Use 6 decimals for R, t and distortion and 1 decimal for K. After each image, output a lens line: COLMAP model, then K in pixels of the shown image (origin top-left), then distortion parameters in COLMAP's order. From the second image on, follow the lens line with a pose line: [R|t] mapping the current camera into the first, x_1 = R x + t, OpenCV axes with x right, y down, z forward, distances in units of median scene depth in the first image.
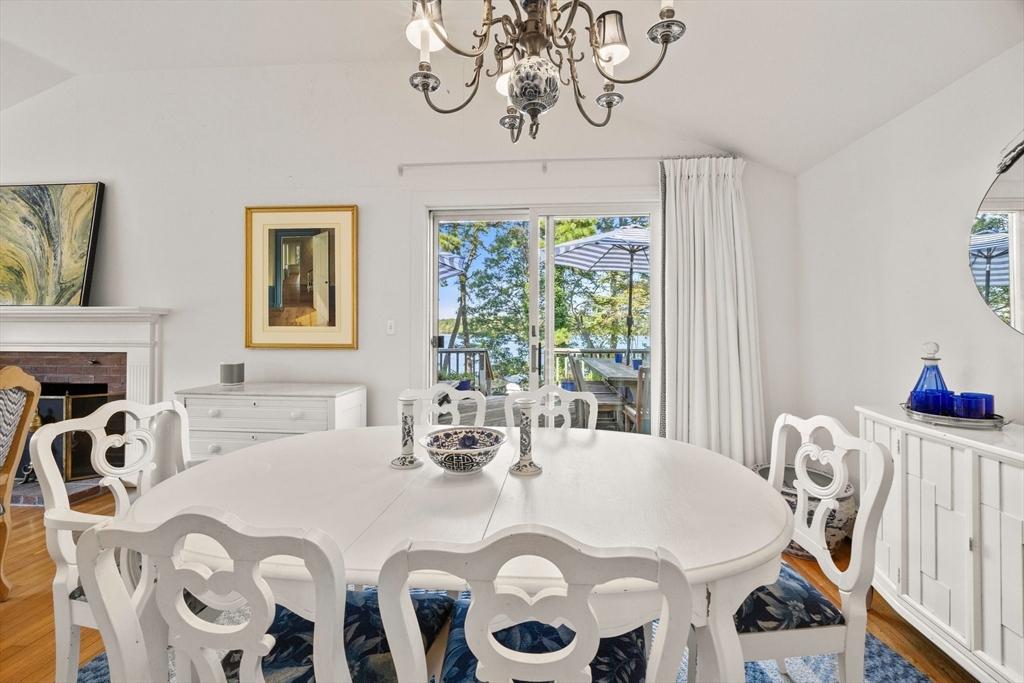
lens RADIAL K [[408.3, 0, 523.9], [0, 408.3, 323.4], [0, 0, 1]] dist [-0.009531, 0.000166]
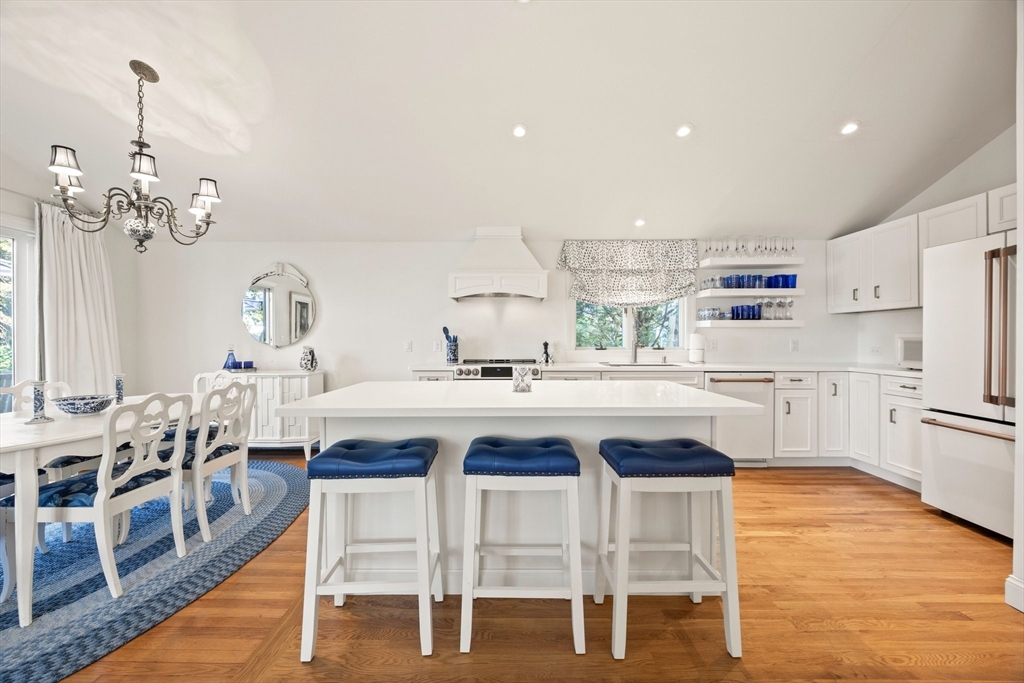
lens RADIAL K [[380.9, 0, 513.0], [0, 380.9, 340.7], [0, 0, 1]] dist [-0.010272, 0.000720]
pose [[-0.061509, -0.008440, 0.998071, -0.825008], [-0.014447, 0.999867, 0.007565, -0.006279], [-0.998002, -0.013954, -0.061623, -0.342321]]
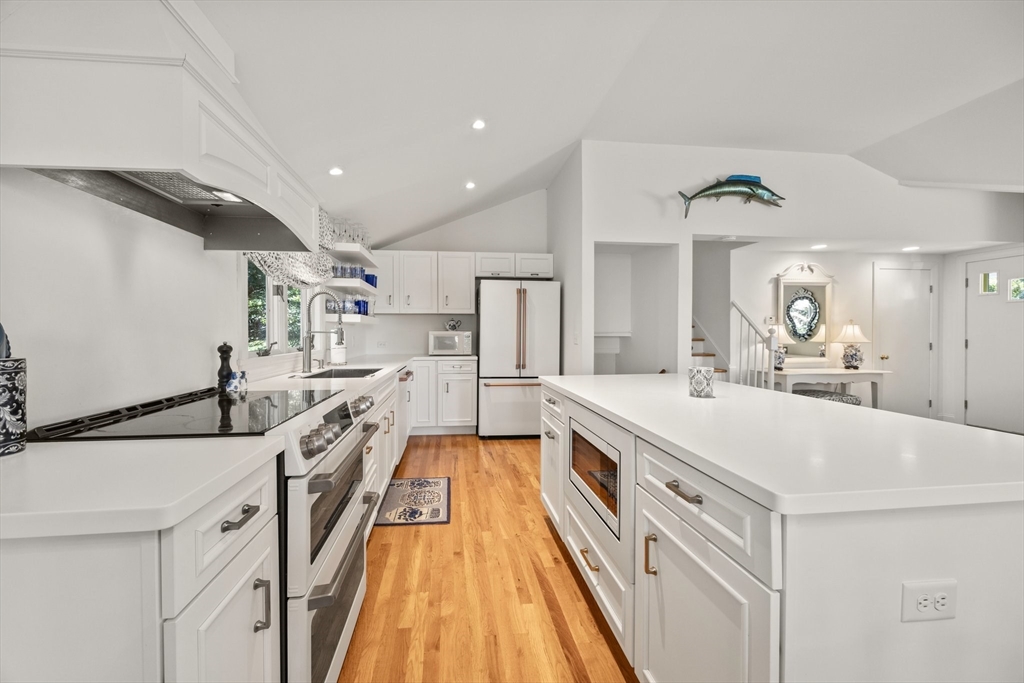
lens RADIAL K [[394.7, 0, 489.2], [0, 394.7, 334.0], [0, 0, 1]] dist [-0.002084, -0.000317]
pose [[-0.987758, 0.001062, -0.155992, 0.223685], [0.002887, 0.999930, -0.011476, -0.003817], [0.155969, -0.011785, -0.987692, 0.136085]]
